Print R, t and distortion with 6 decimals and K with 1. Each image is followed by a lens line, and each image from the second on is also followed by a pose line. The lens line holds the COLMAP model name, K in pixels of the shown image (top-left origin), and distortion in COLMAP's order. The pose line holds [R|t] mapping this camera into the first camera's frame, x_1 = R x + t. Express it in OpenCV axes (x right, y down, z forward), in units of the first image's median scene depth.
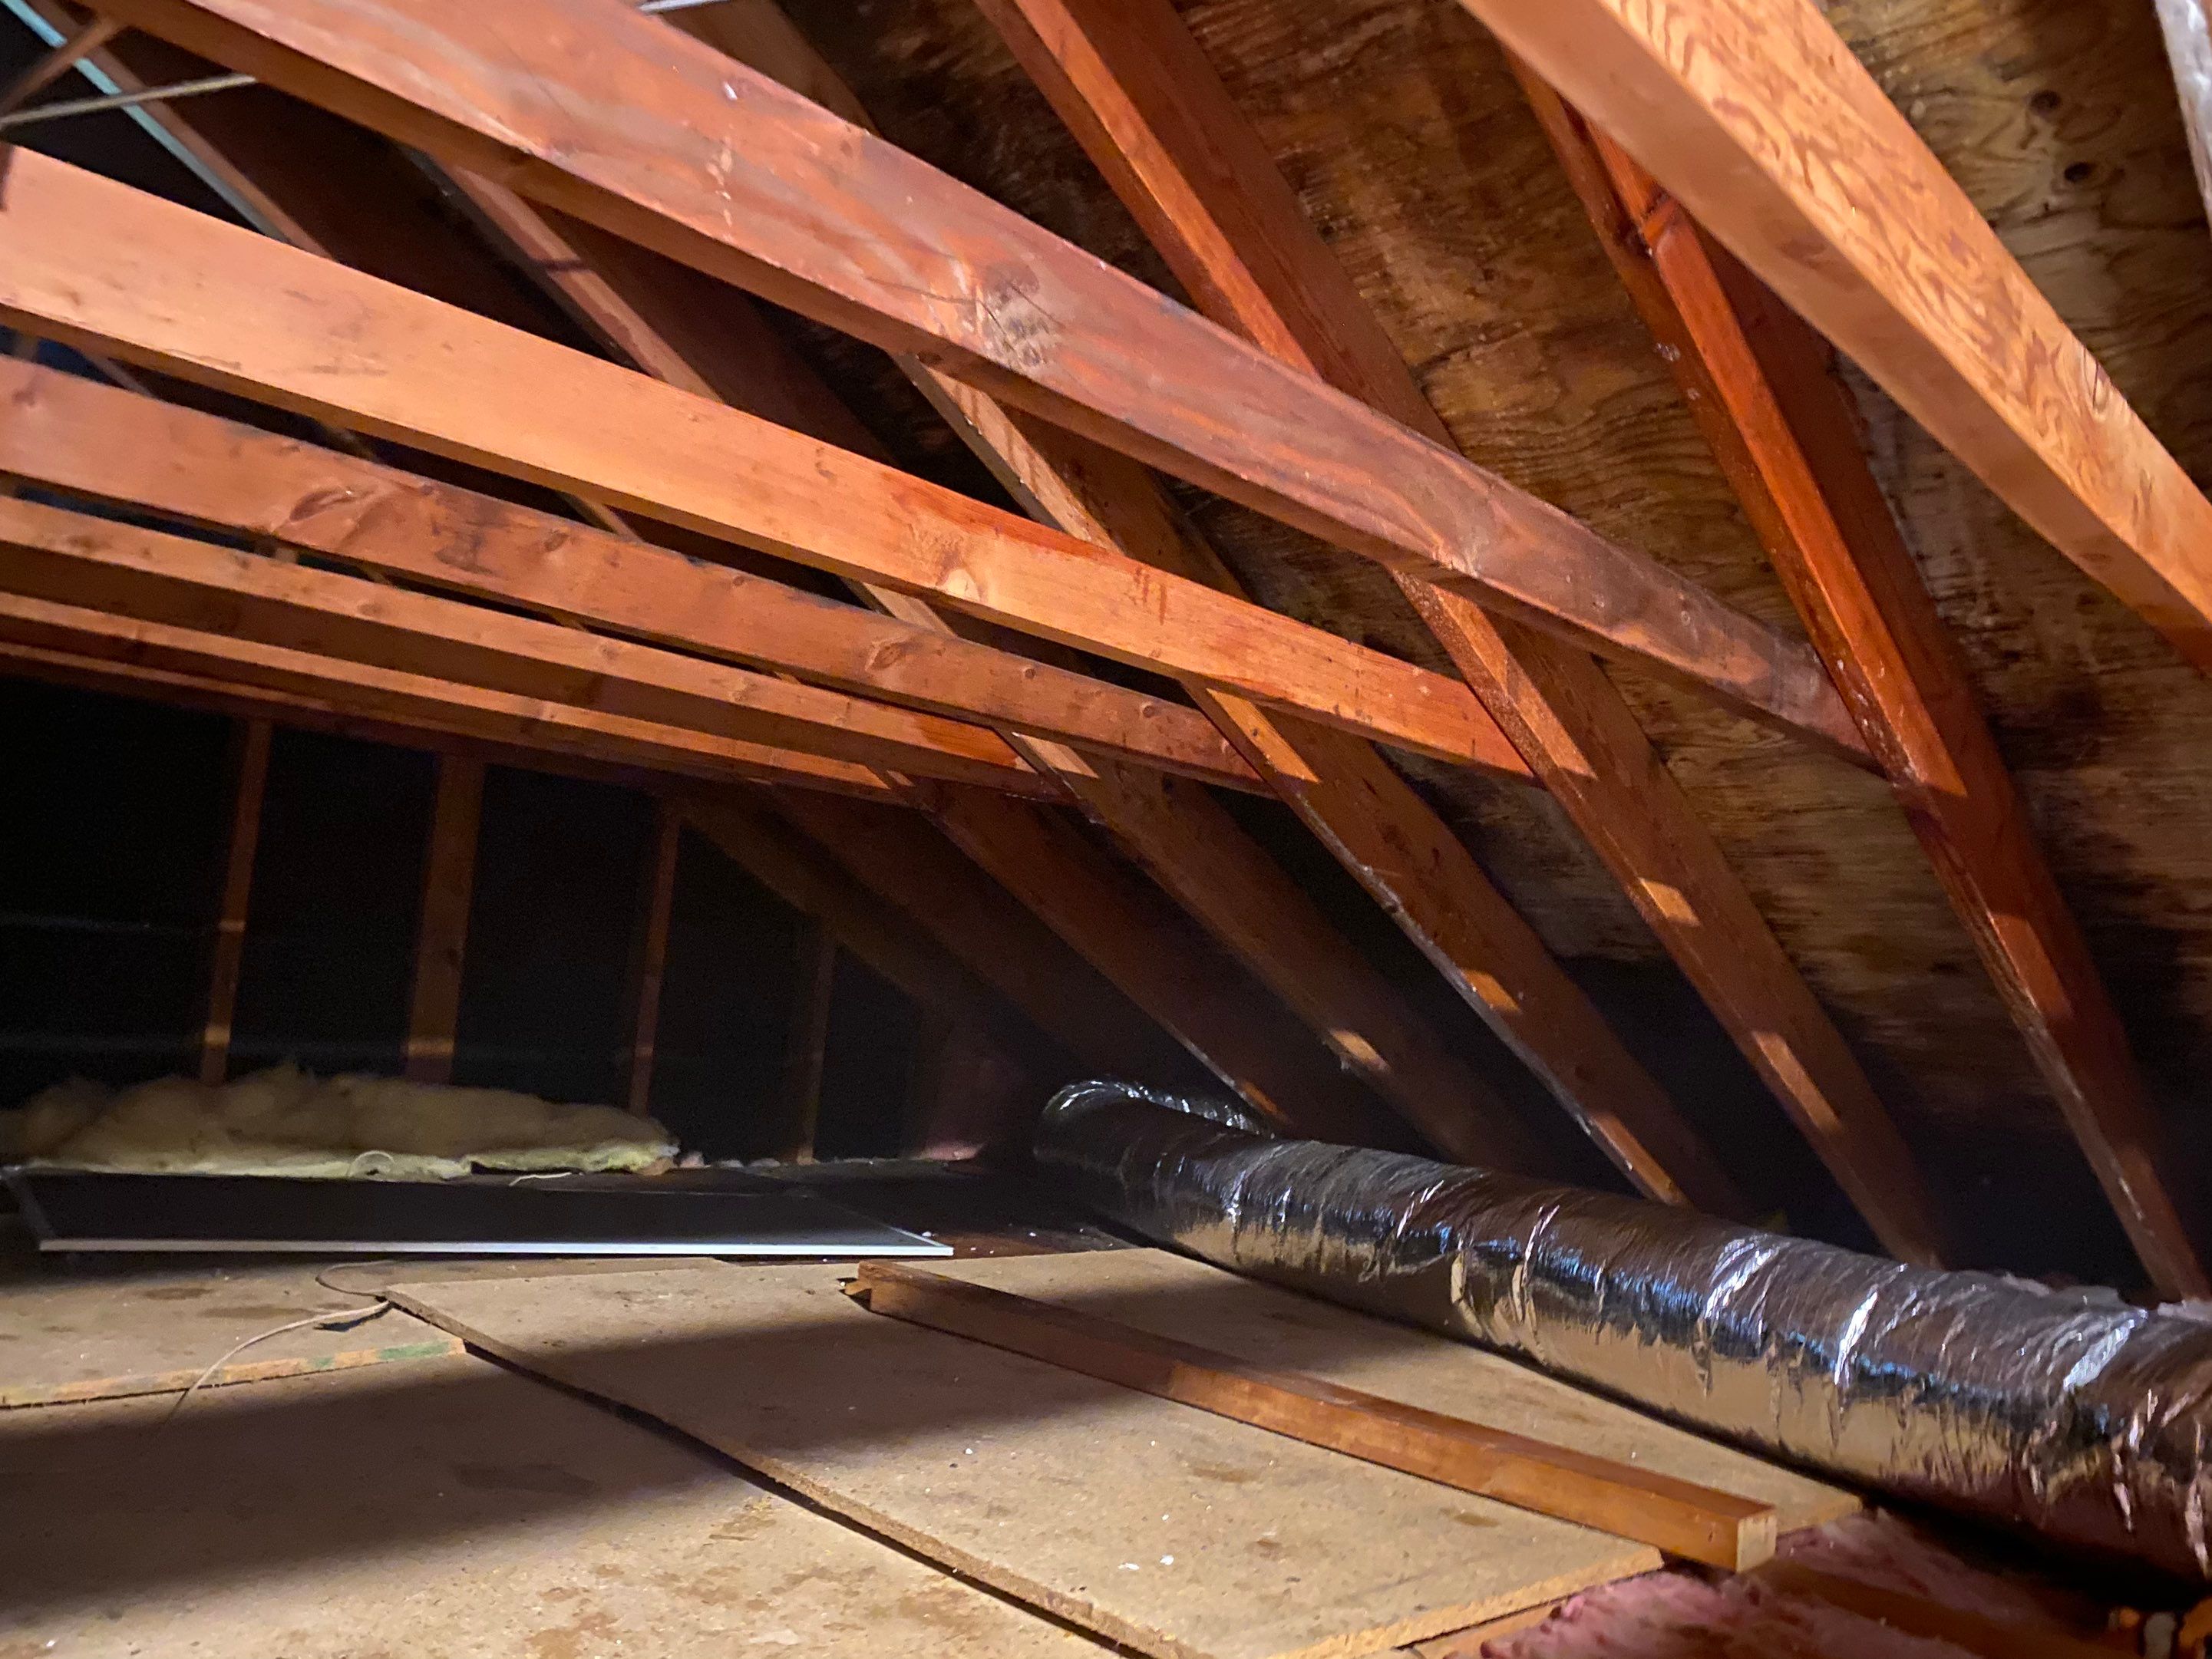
lens RADIAL K [[1681.5, 0, 1107.1], [0, 1681.5, 823.0], [0, 0, 1]] dist [0.056015, -0.070216]
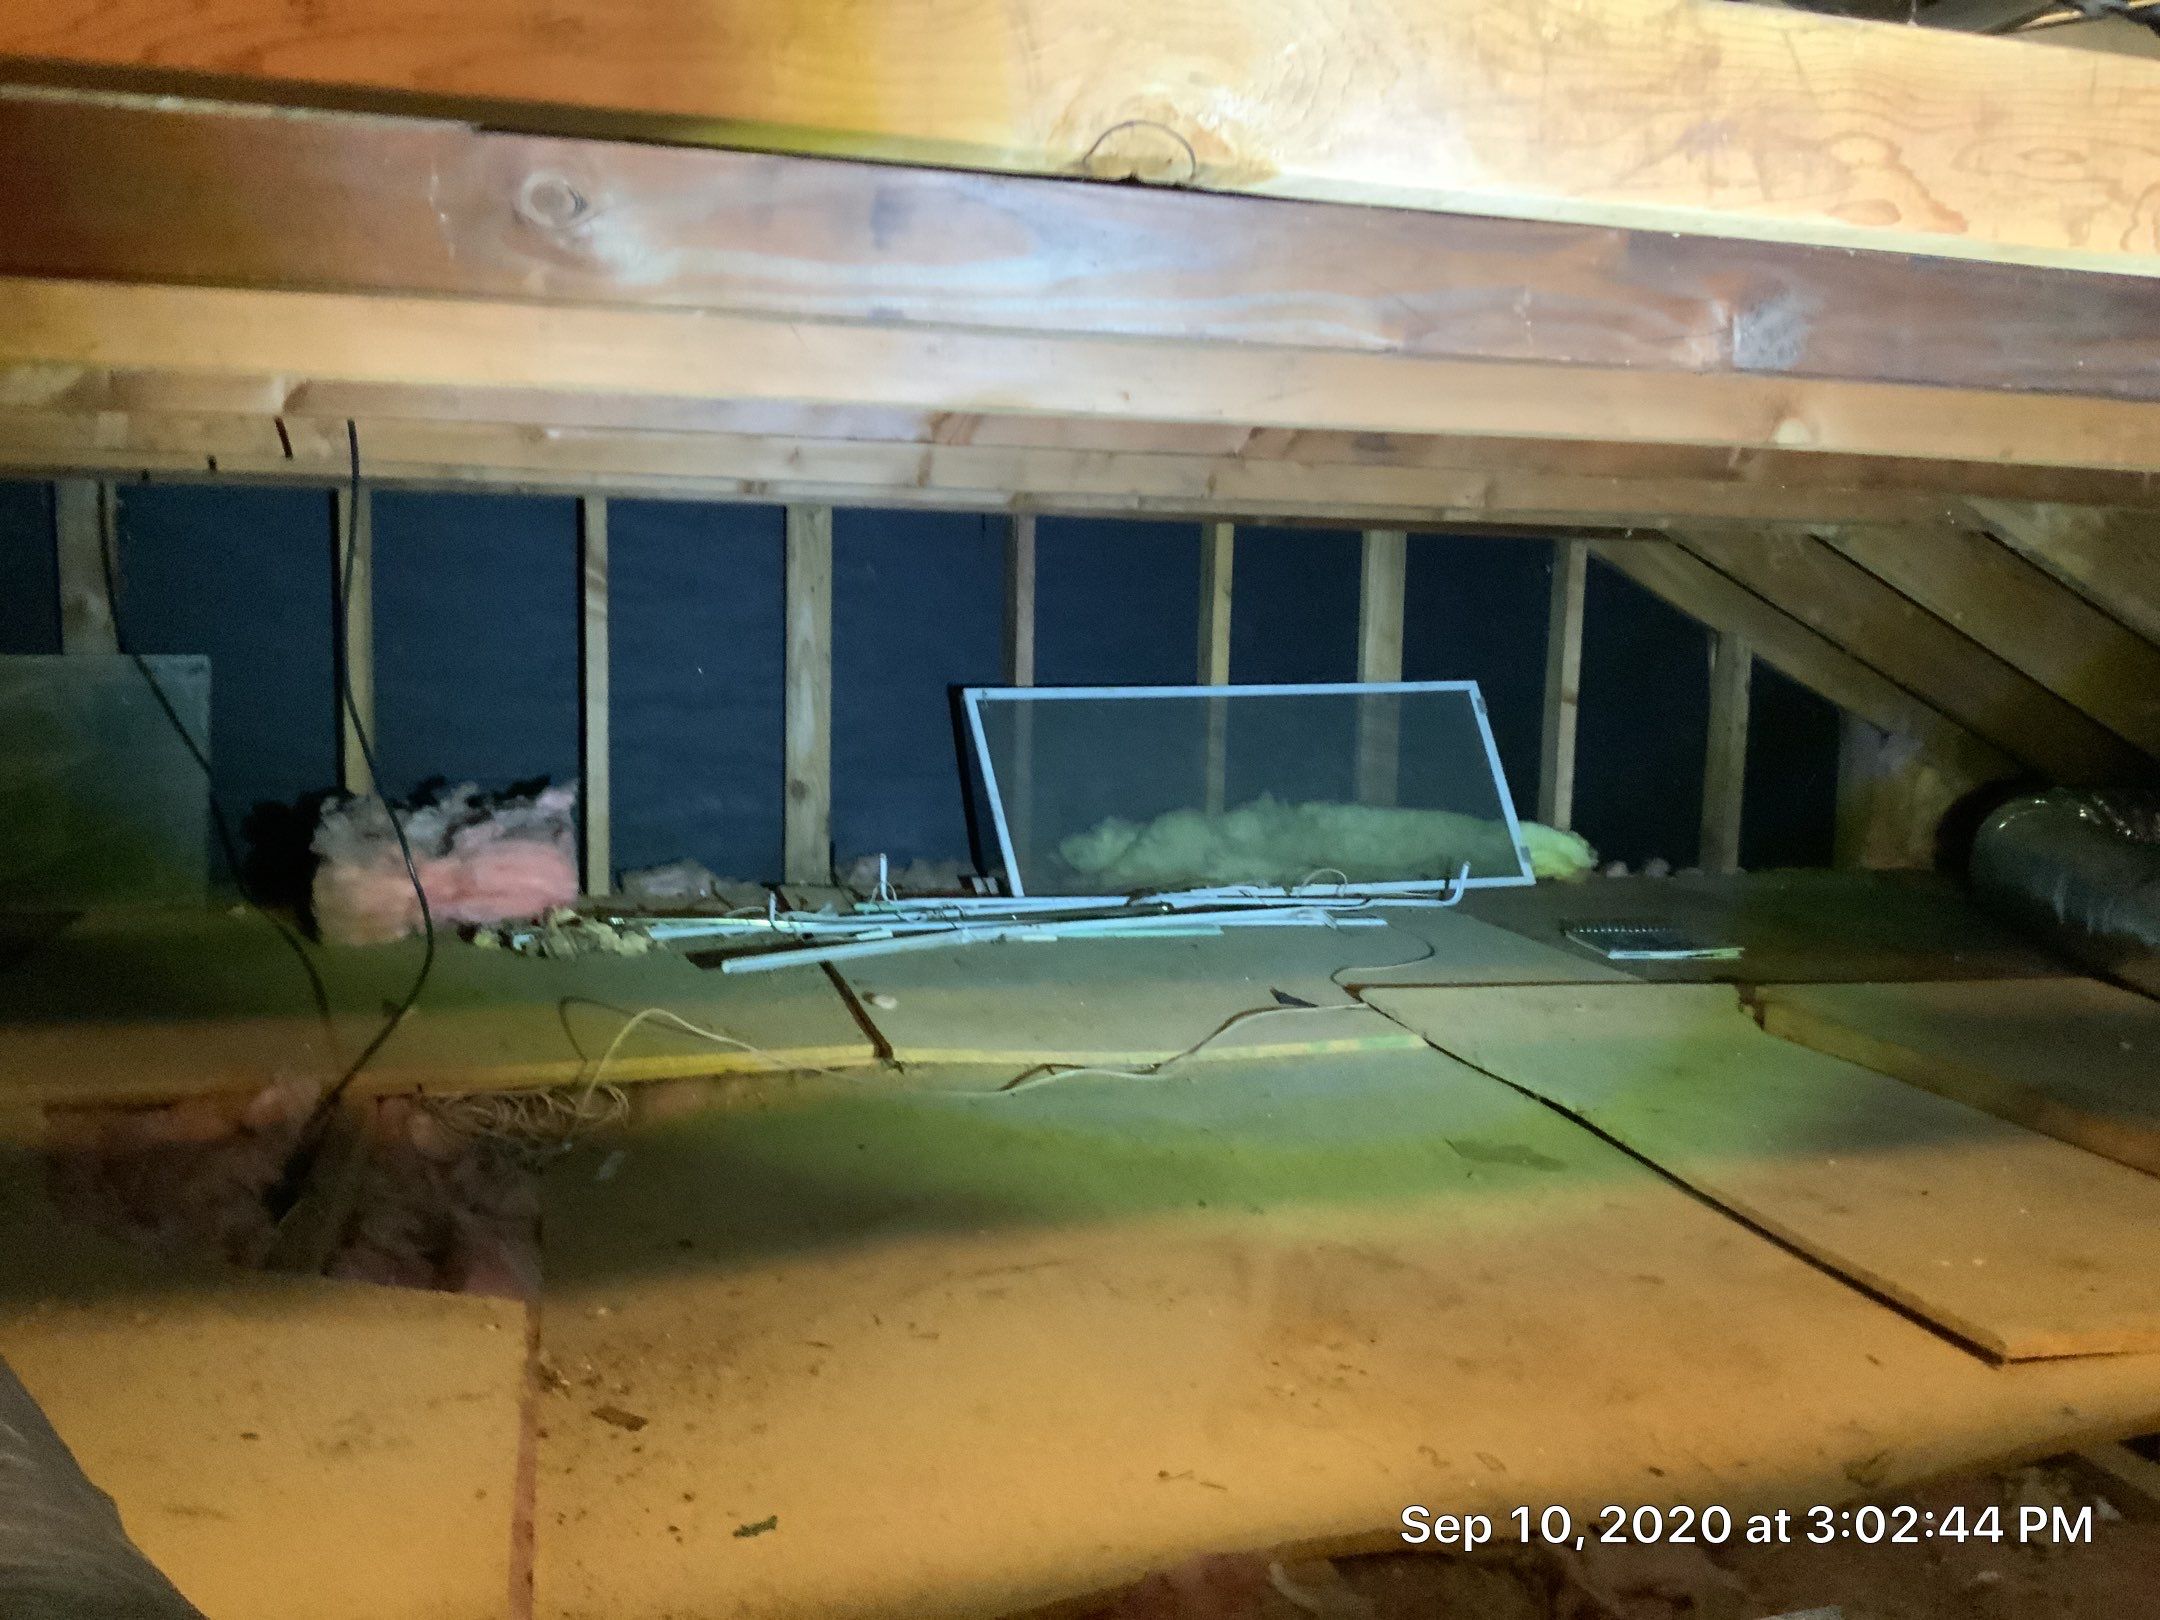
lens RADIAL K [[1825.7, 0, 1070.1], [0, 1825.7, 801.1], [0, 0, 1]] dist [0.068594, -0.107640]
pose [[0.856506, -0.004604, -0.516116, 0.120218], [0.099965, 0.982505, 0.157130, -0.124104], [0.506363, -0.186177, 0.841983, -0.291328]]
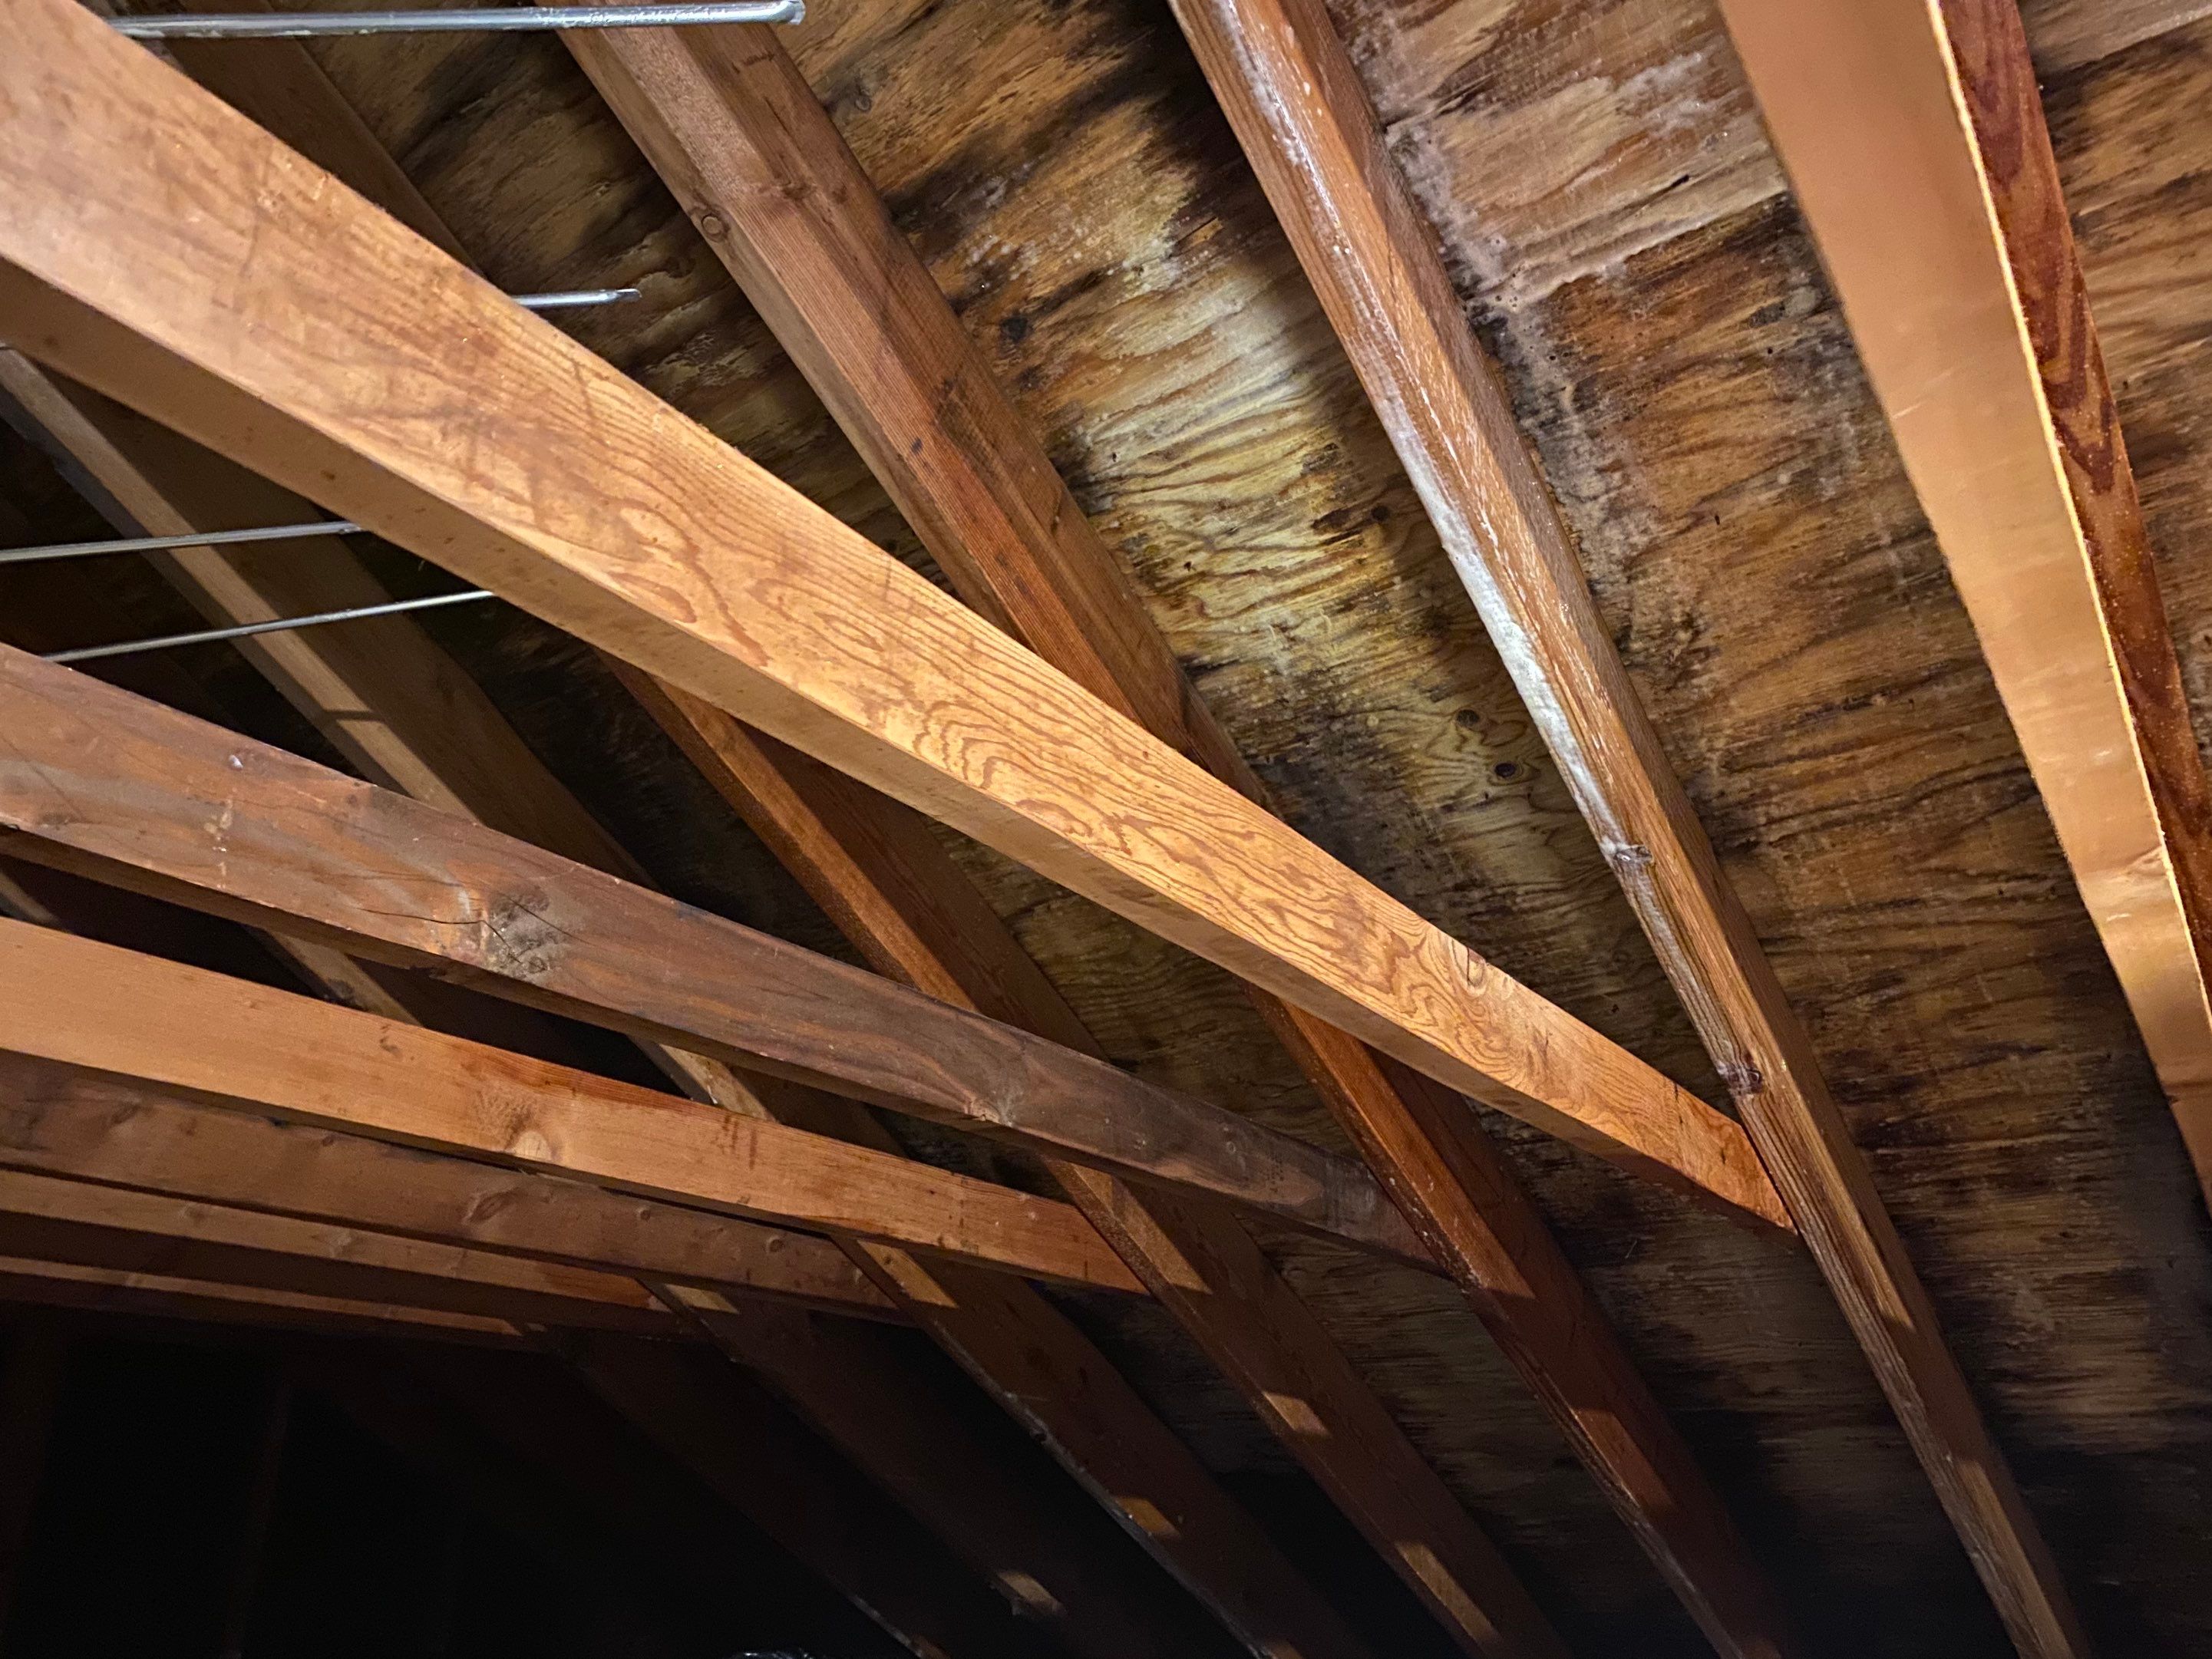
lens RADIAL K [[1692.4, 0, 1106.0], [0, 1692.4, 829.5], [0, 0, 1]] dist [0.062497, -0.109417]
pose [[0.987119, -0.008035, 0.159783, 0.083960], [0.052680, 0.959366, -0.277203, -0.018226], [-0.151063, 0.282049, 0.947432, -0.082542]]
